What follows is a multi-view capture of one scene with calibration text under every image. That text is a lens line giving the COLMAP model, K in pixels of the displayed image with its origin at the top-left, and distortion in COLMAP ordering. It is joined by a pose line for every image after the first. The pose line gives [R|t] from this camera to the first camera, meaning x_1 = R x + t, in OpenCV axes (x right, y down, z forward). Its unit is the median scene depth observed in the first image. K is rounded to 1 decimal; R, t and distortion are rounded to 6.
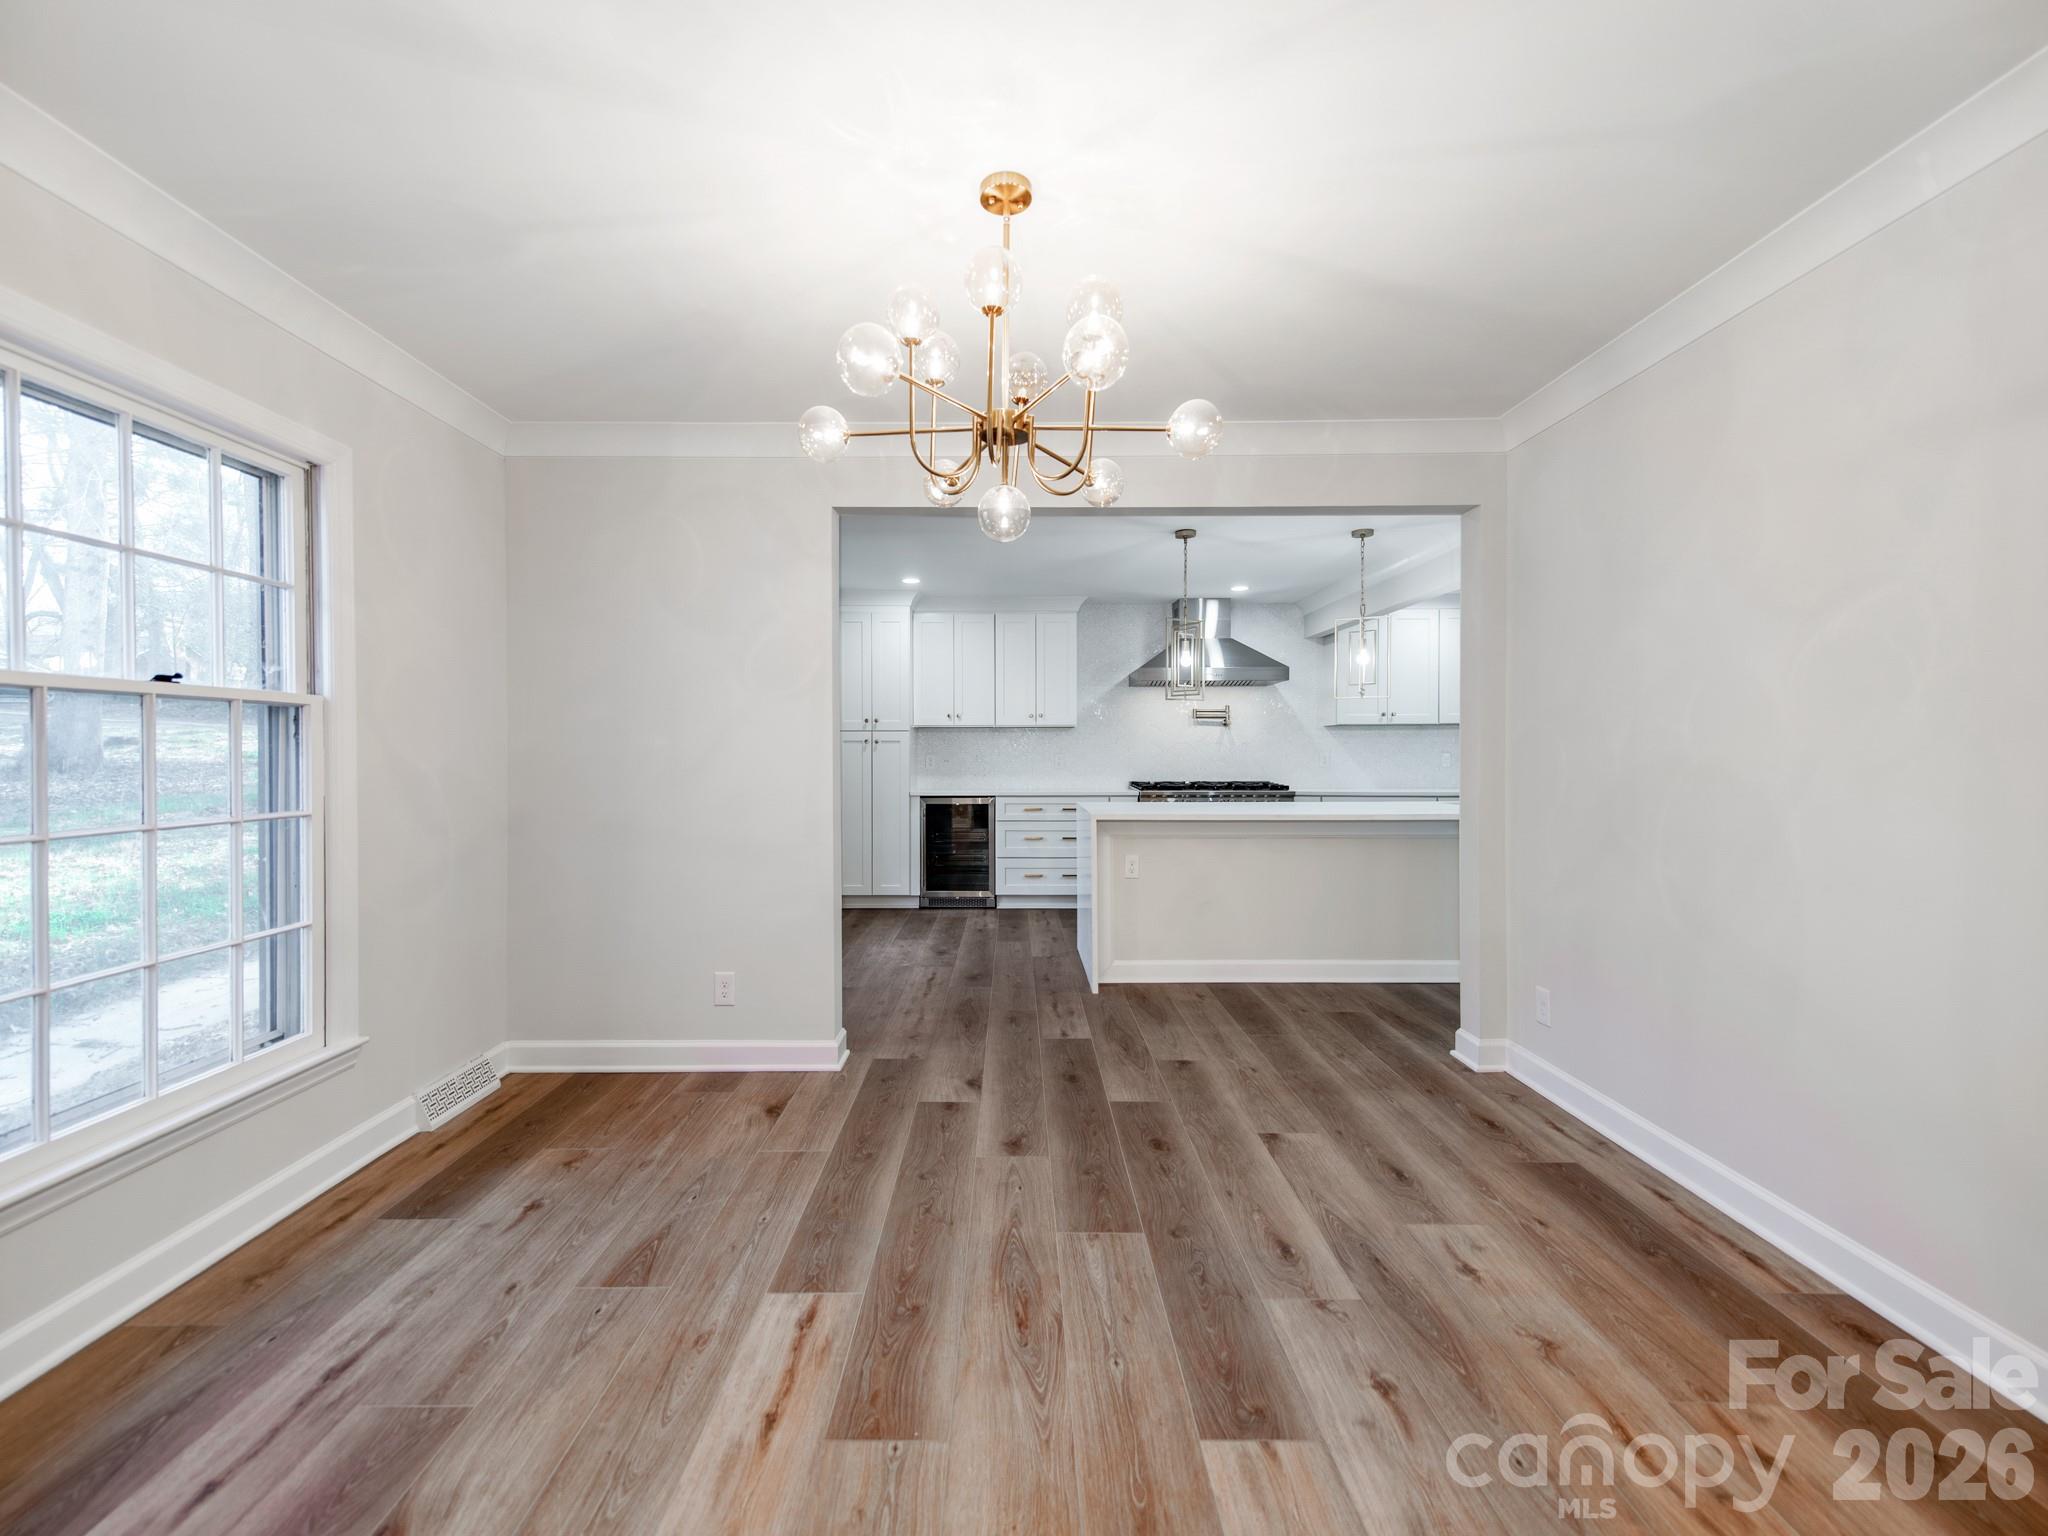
lens RADIAL K [[842.8, 0, 1011.2], [0, 842.8, 757.3], [0, 0, 1]] dist [0.013369, -0.002001]
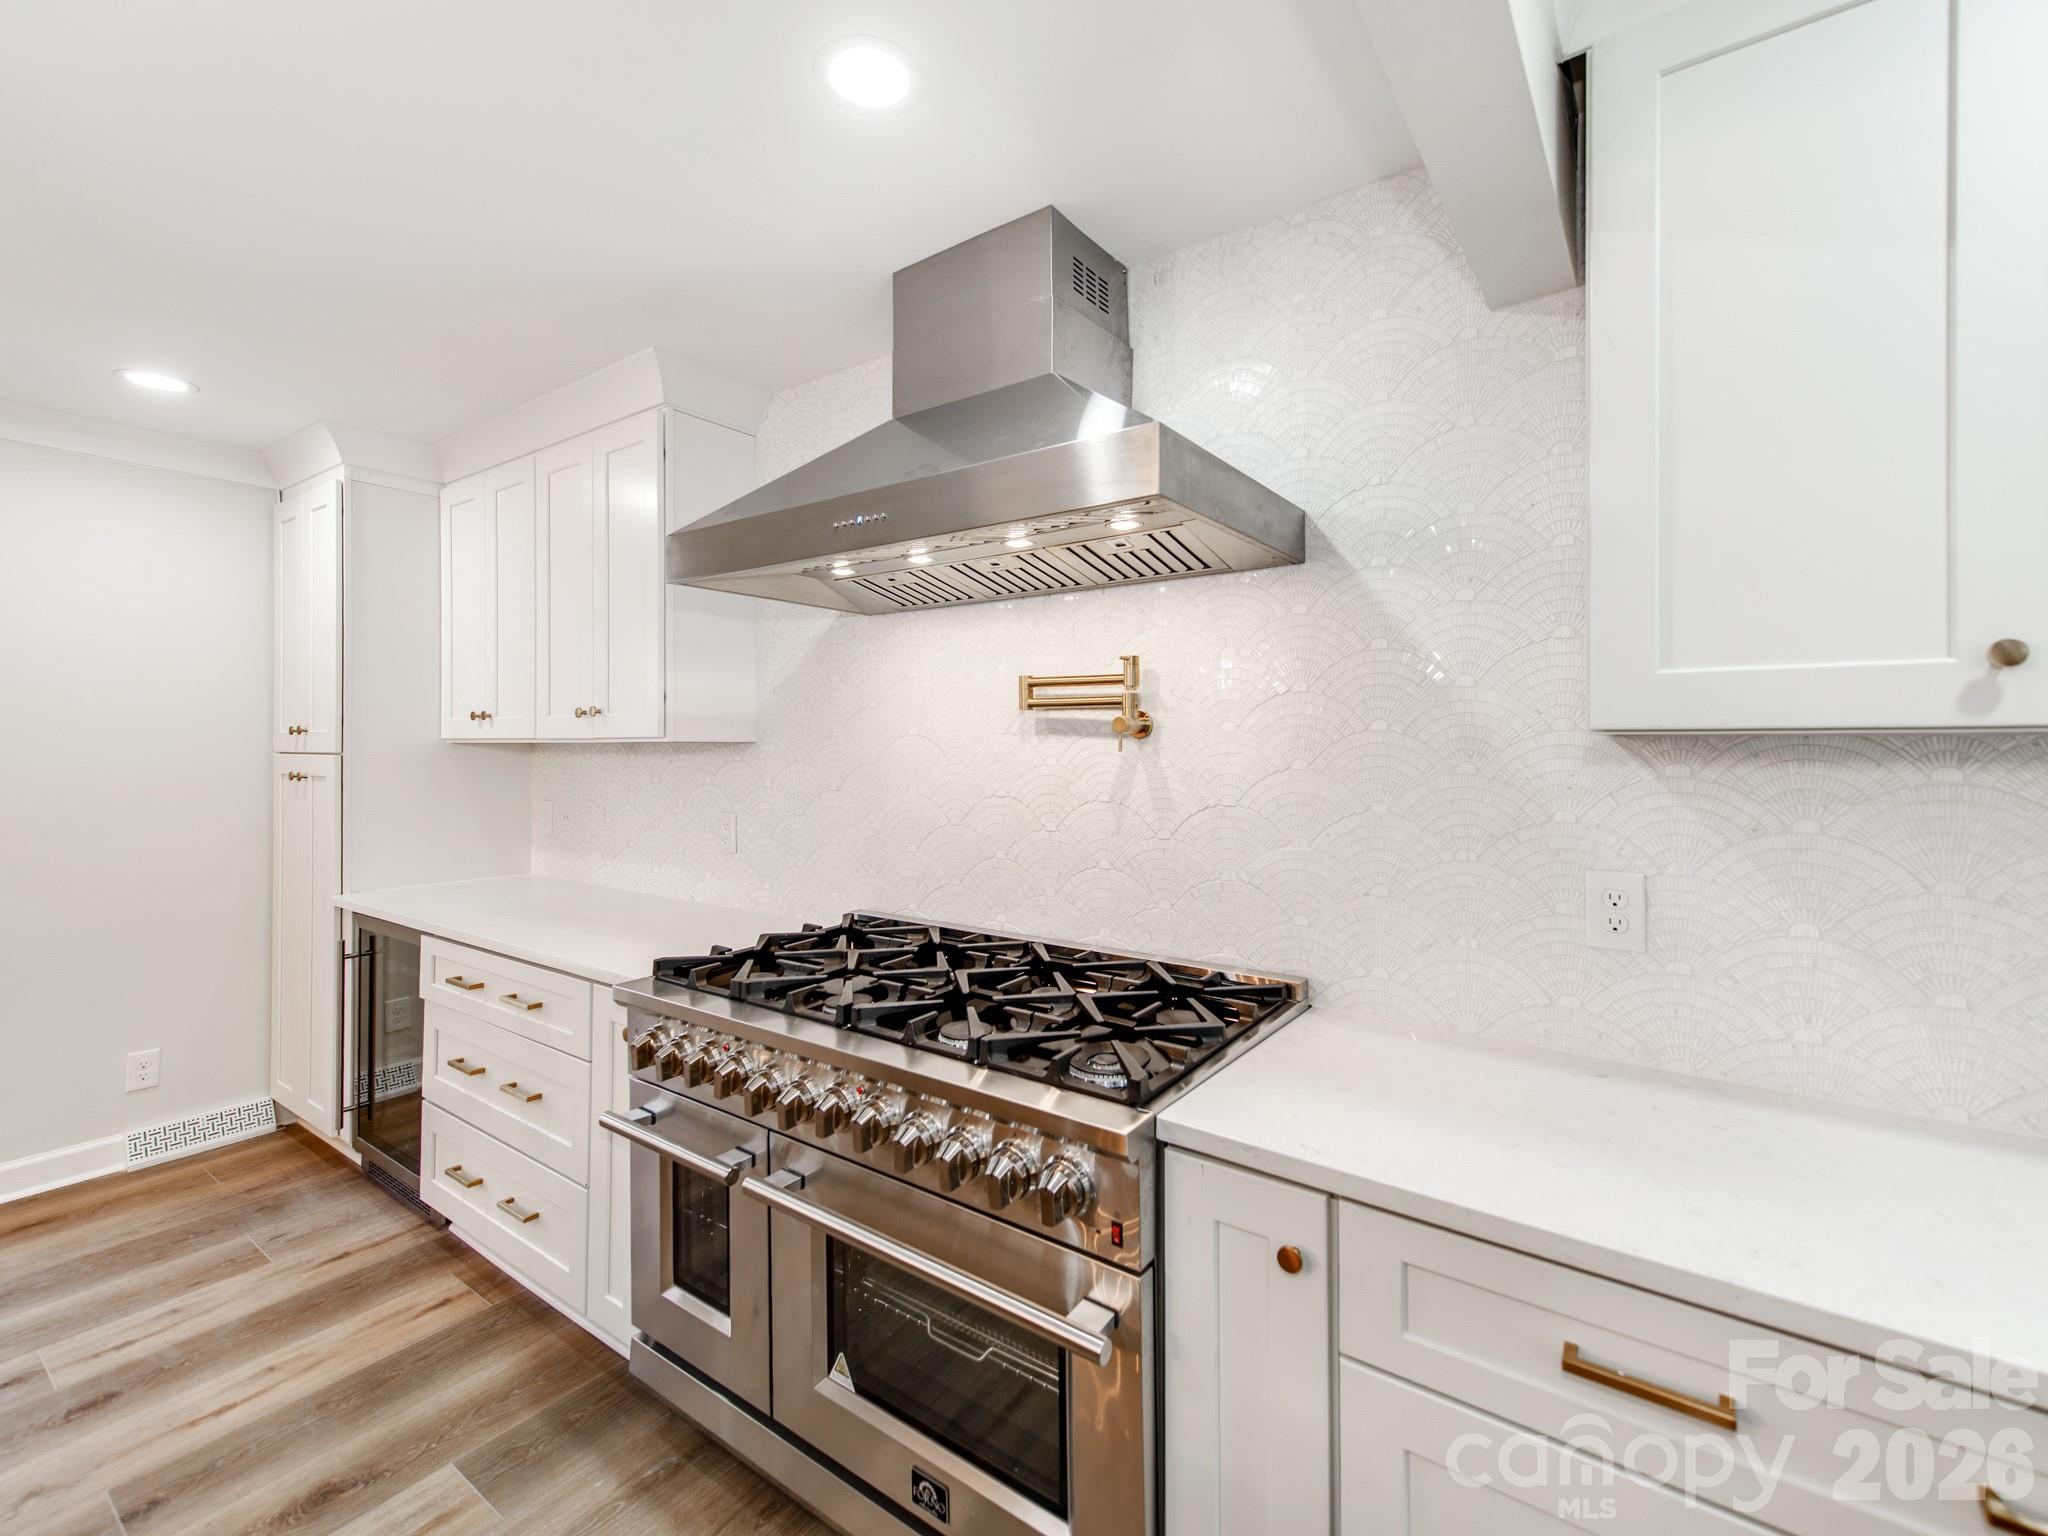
lens RADIAL K [[842.8, 0, 1006.0], [0, 842.8, 762.1], [0, 0, 1]] dist [0.013369, -0.002001]
pose [[0.822481, 0.015435, -0.568583, 0.396234], [-0.013505, 0.999880, 0.007608, -0.033788], [0.568632, 0.001421, 0.822591, 0.831553]]
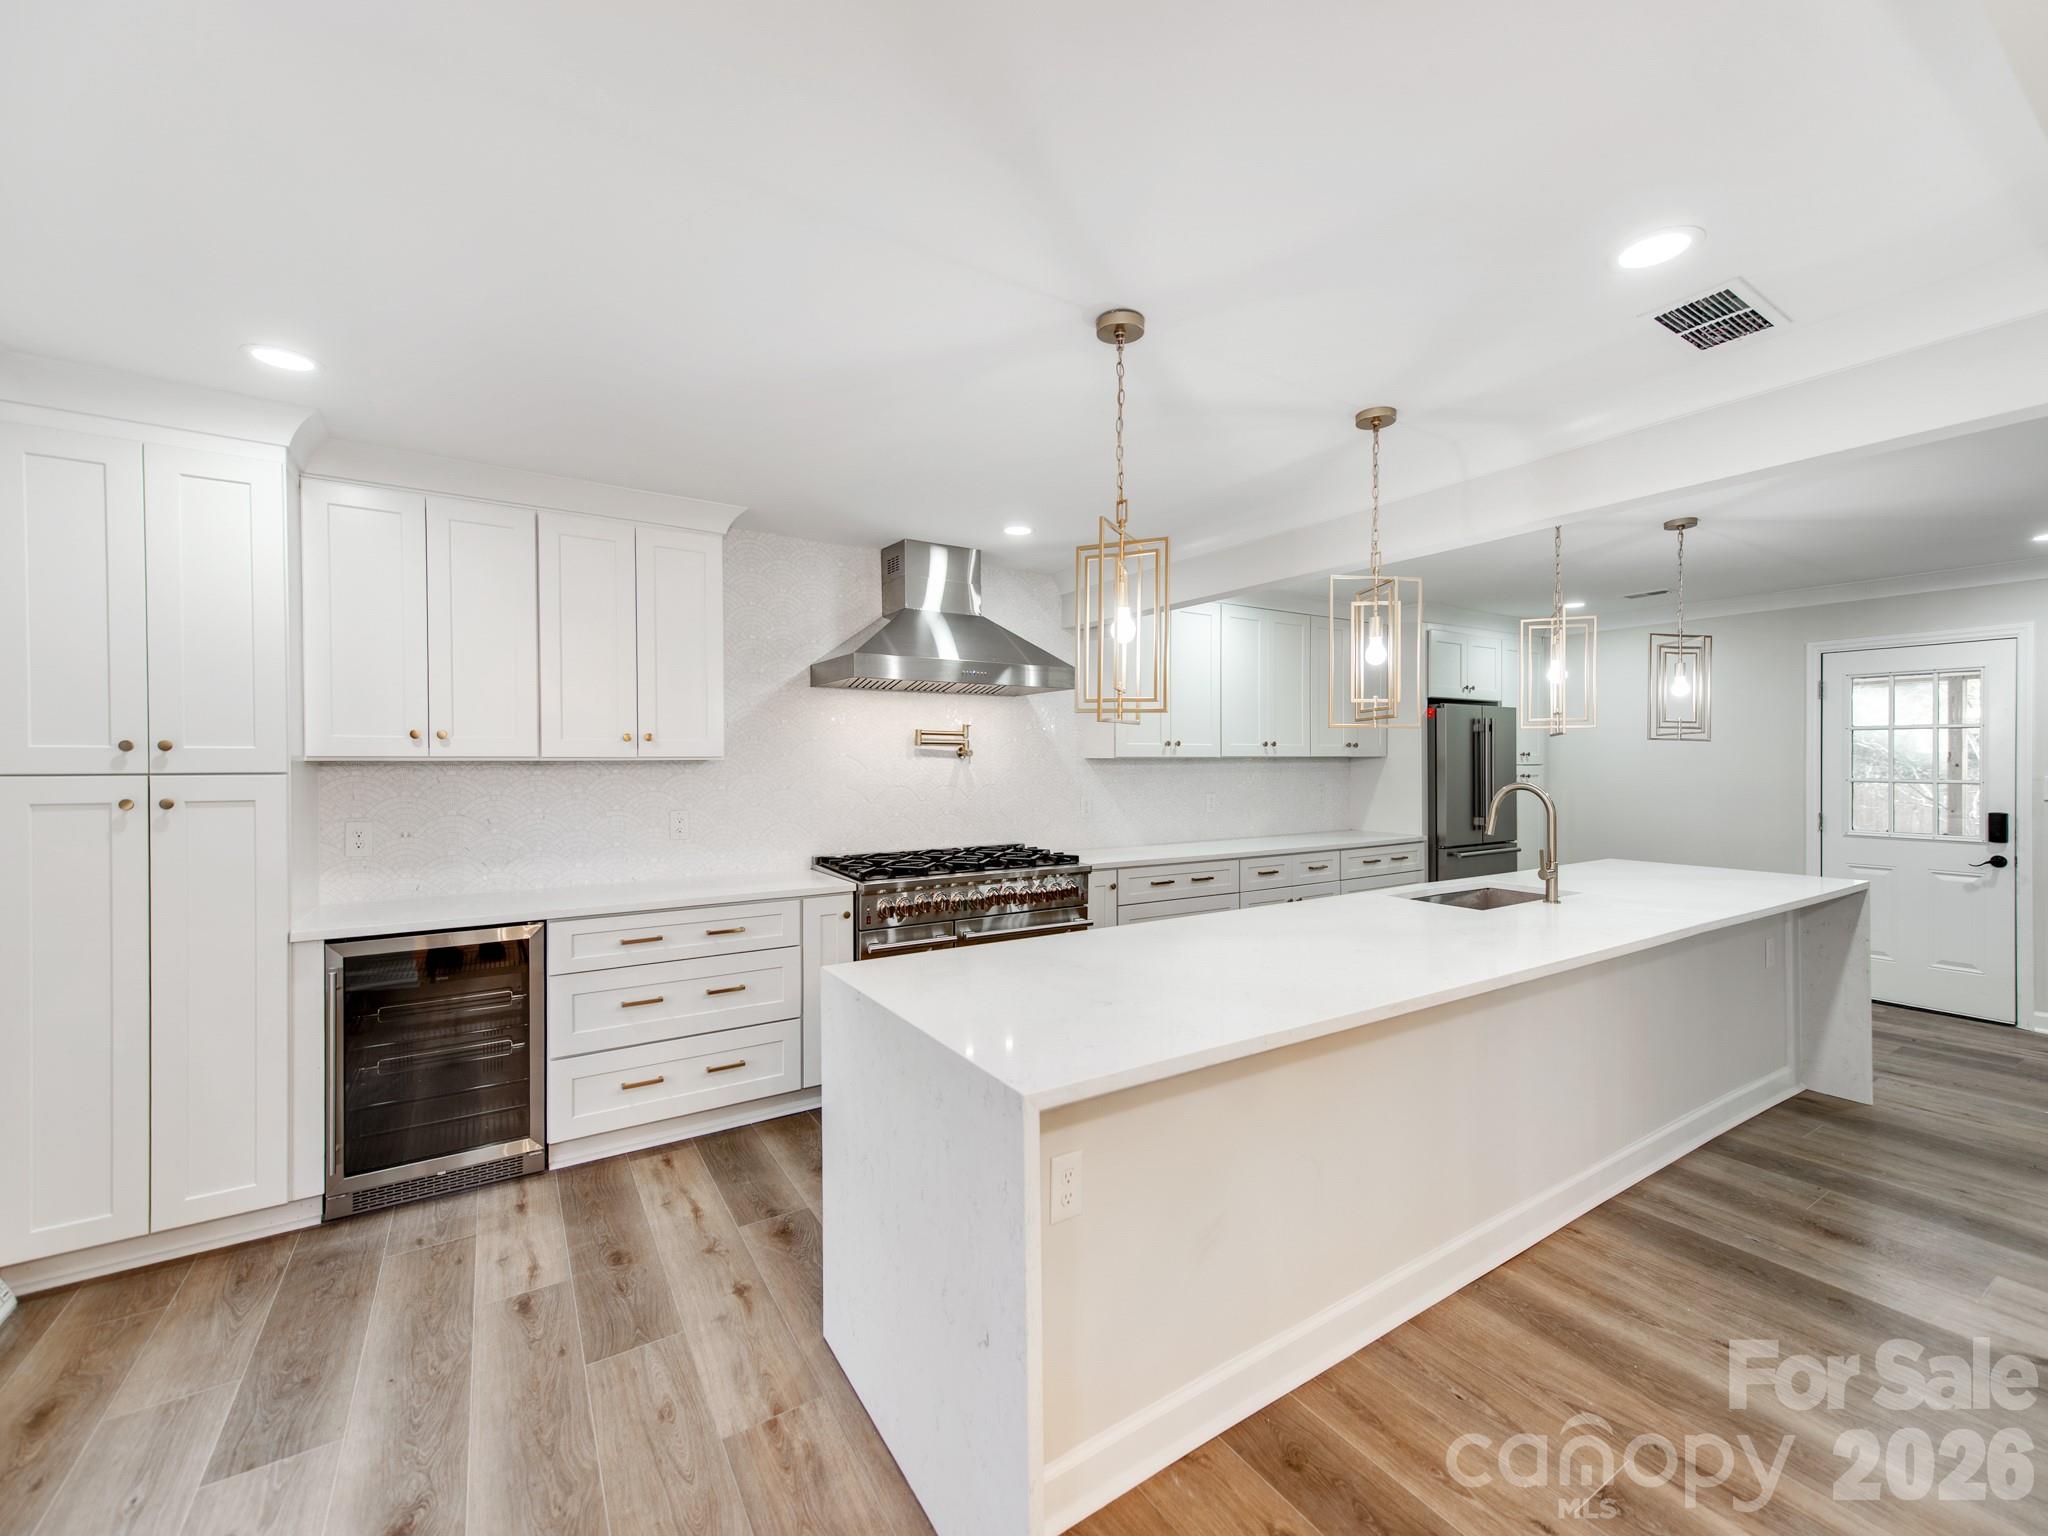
lens RADIAL K [[842.8, 0, 1022.4], [0, 842.8, 767.6], [0, 0, 1]] dist [0.013369, -0.002001]
pose [[0.843283, -0.003808, 0.537456, -0.046050], [0.003428, 0.999993, 0.001707, -0.033220], [-0.537459, 0.000403, 0.843290, 0.489197]]
